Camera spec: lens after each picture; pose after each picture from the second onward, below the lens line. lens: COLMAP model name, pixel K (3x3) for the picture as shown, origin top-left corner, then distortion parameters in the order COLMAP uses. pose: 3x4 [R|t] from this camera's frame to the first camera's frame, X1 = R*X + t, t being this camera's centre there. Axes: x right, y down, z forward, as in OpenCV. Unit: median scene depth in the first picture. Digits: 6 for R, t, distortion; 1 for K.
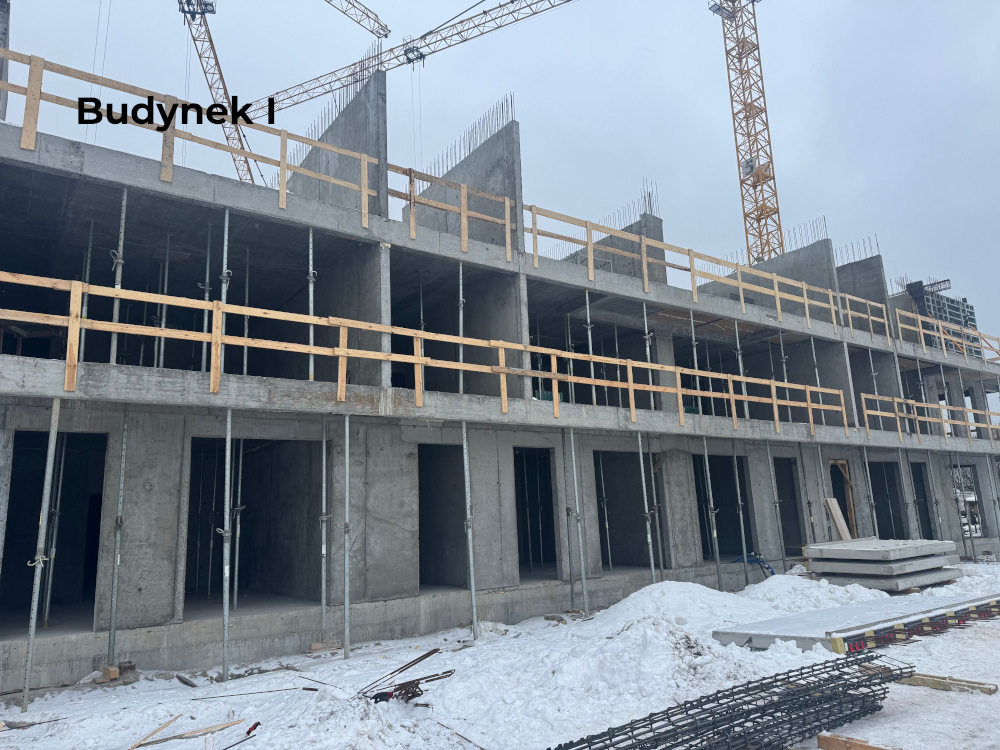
lens RADIAL K [[692.1, 0, 497.8], [0, 692.1, 373.5], [0, 0, 1]] dist [0.018040, -0.006341]
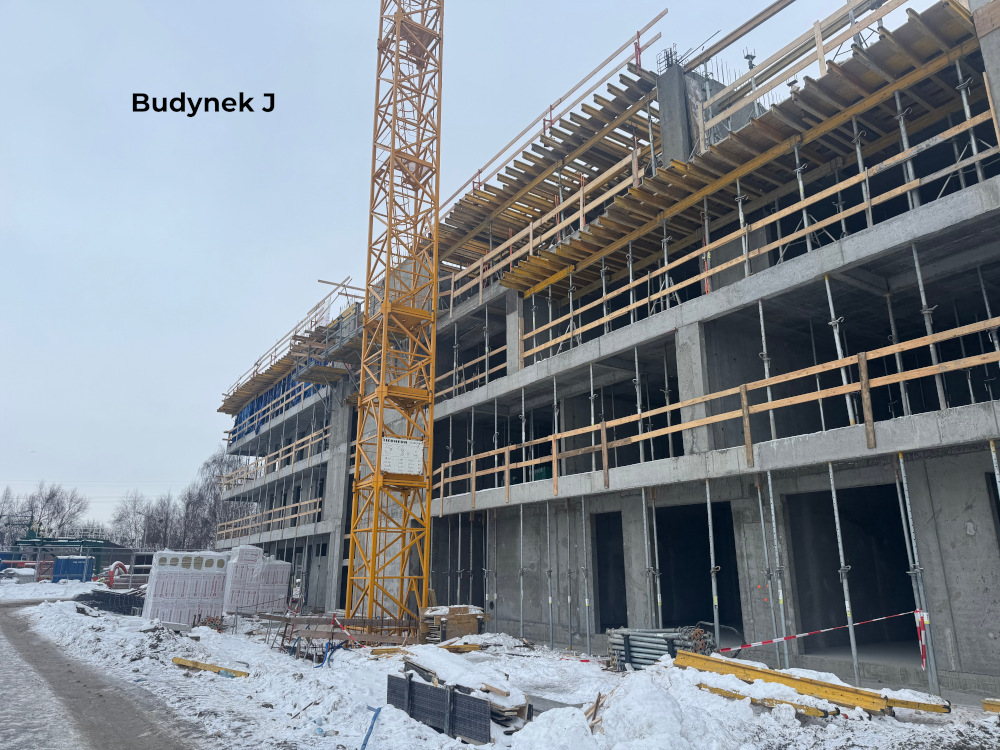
lens RADIAL K [[692.1, 0, 496.5], [0, 692.1, 374.6], [0, 0, 1]] dist [0.018040, -0.006341]
pose [[-0.064326, -0.237123, -0.969348, 1.150535], [0.201717, 0.948219, -0.245340, 0.128269], [0.977329, -0.211316, -0.013164, 0.836831]]
